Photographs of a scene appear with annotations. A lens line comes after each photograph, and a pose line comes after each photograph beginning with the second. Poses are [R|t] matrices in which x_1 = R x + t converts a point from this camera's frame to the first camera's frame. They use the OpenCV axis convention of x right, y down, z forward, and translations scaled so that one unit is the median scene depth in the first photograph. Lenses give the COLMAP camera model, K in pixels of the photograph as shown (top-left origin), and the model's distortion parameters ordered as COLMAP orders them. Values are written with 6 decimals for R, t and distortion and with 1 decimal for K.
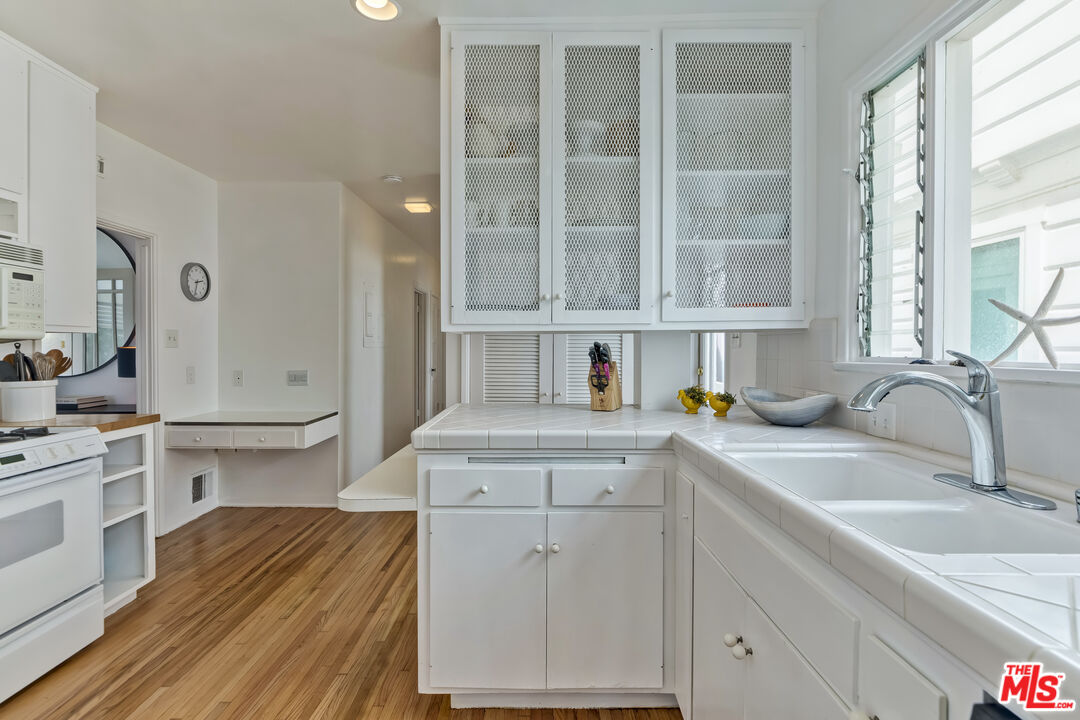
lens RADIAL K [[518.9, 0, 541.6], [0, 518.9, 351.9], [0, 0, 1]] dist [-0.003544, -0.000493]
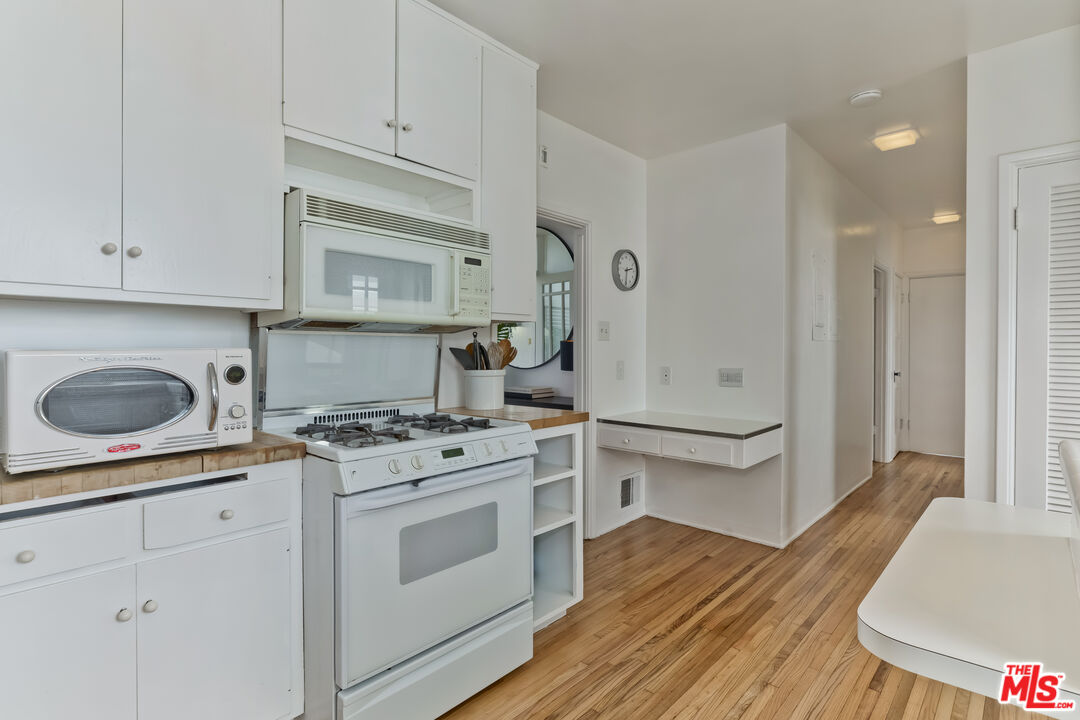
lens RADIAL K [[532.9, 0, 536.4], [0, 532.9, 355.2], [0, 0, 1]] dist [-0.001841, -0.000367]
pose [[0.726004, 0.007520, -0.687650, -0.160669], [-0.005366, 0.999972, 0.005271, 0.016862], [0.687670, -0.000137, 0.726024, 0.250389]]
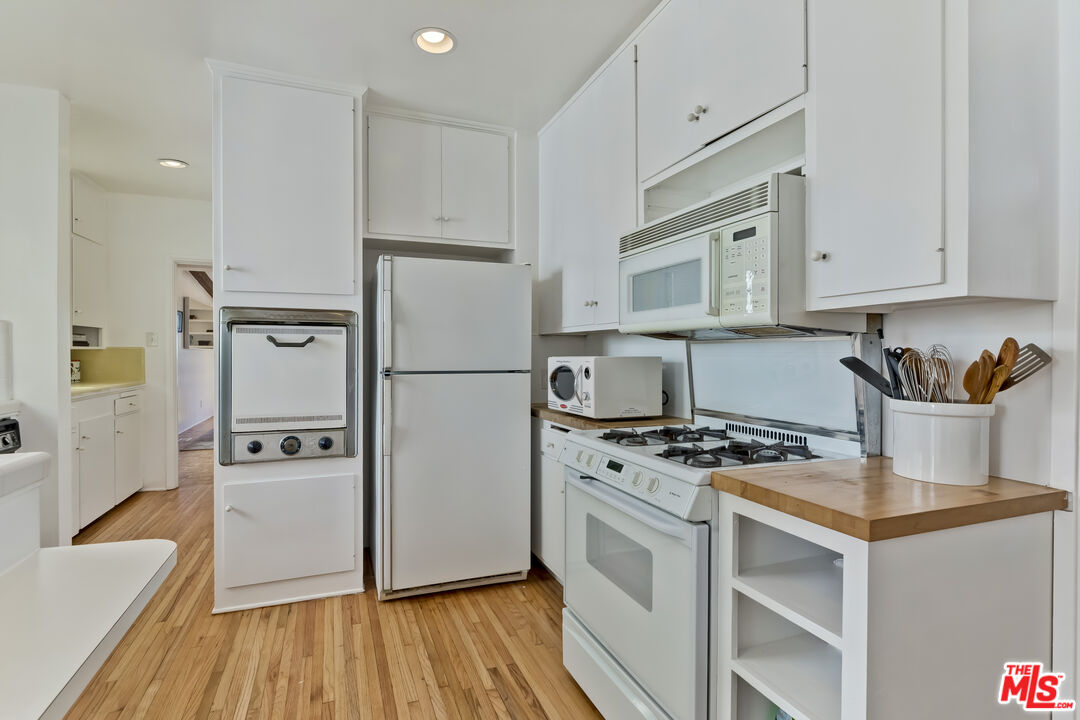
lens RADIAL K [[532.9, 0, 536.4], [0, 532.9, 355.2], [0, 0, 1]] dist [-0.001841, -0.000367]
pose [[-0.934068, 0.001669, -0.357092, -0.348854], [-0.001197, 0.999969, 0.007804, 0.006334], [0.357094, 0.007717, -0.934037, 1.097151]]
